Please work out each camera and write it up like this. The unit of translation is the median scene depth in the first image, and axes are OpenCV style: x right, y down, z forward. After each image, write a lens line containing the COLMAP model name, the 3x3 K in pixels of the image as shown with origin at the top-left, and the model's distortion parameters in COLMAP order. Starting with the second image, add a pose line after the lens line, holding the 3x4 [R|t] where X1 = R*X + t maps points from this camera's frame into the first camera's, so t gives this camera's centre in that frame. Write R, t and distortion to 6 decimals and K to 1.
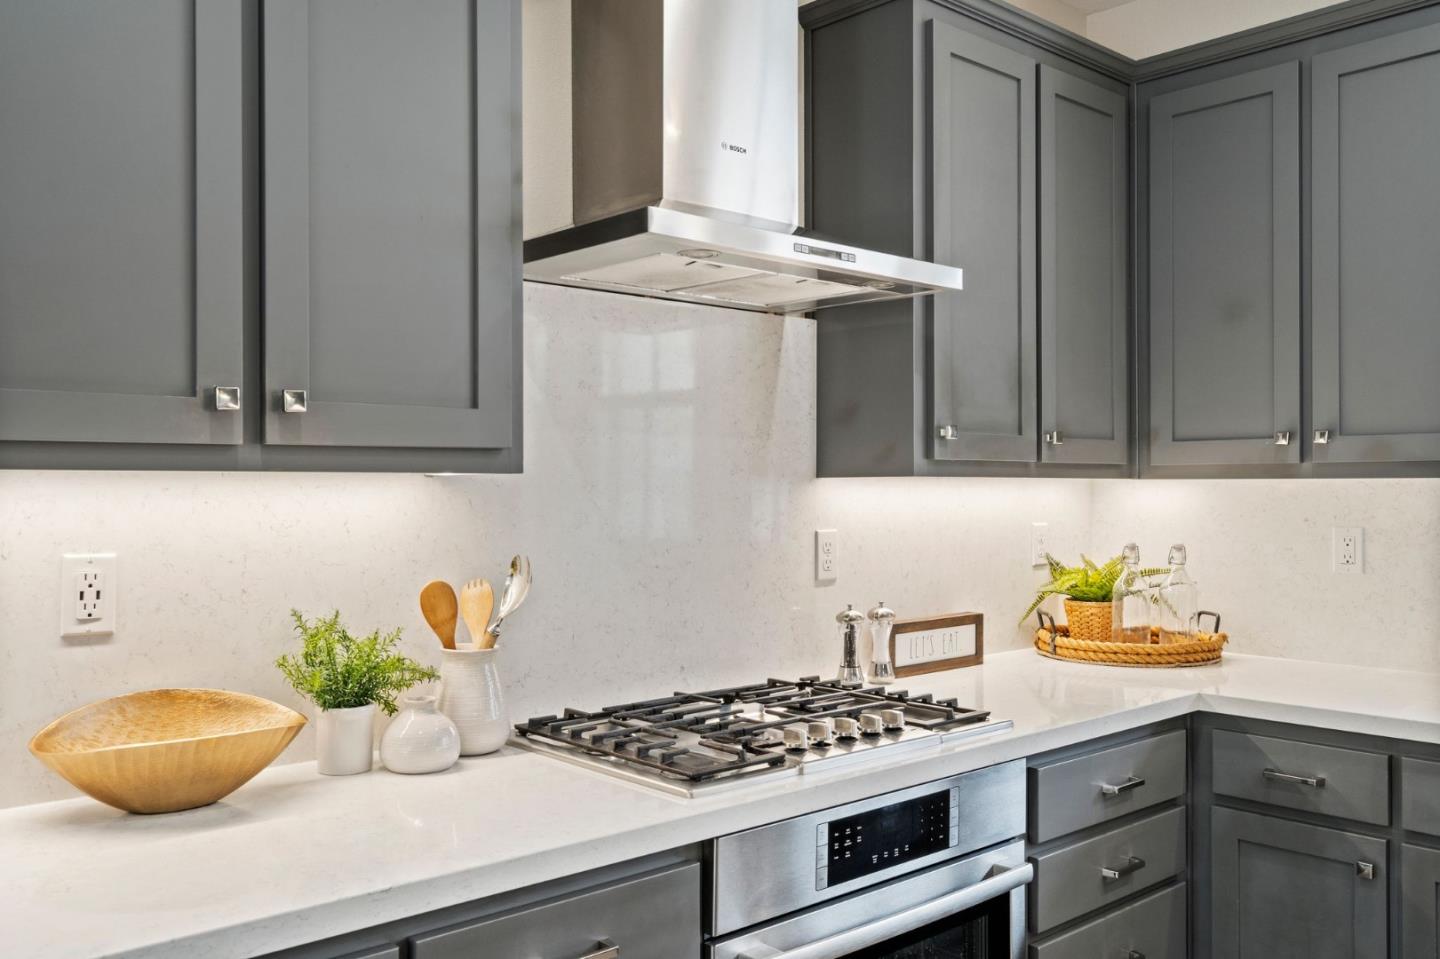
lens RADIAL K [[1228.9, 0, 720.0], [0, 1228.9, 479.5], [0, 0, 1]] dist [-0.012541, -0.004847]
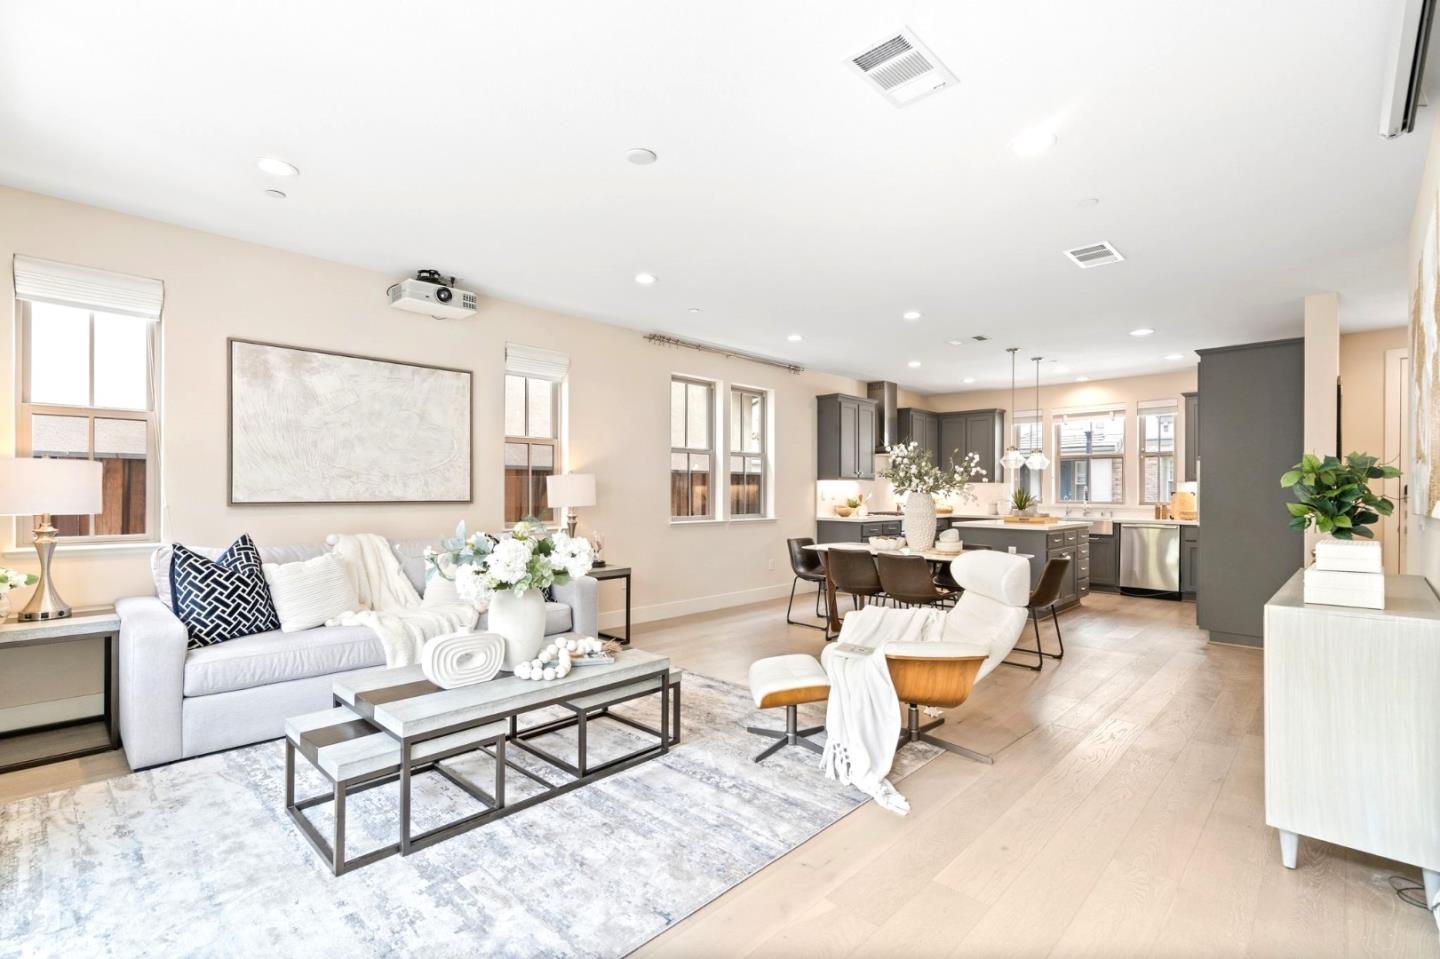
lens RADIAL K [[667.3, 0, 716.3], [0, 667.3, 488.2], [0, 0, 1]] dist [-0.002701, 0.000047]
pose [[0.998084, -0.008100, 0.061338, -1.230247], [0.008684, 0.999920, -0.009247, 0.066524], [-0.061258, 0.009762, 0.998074, -2.821197]]
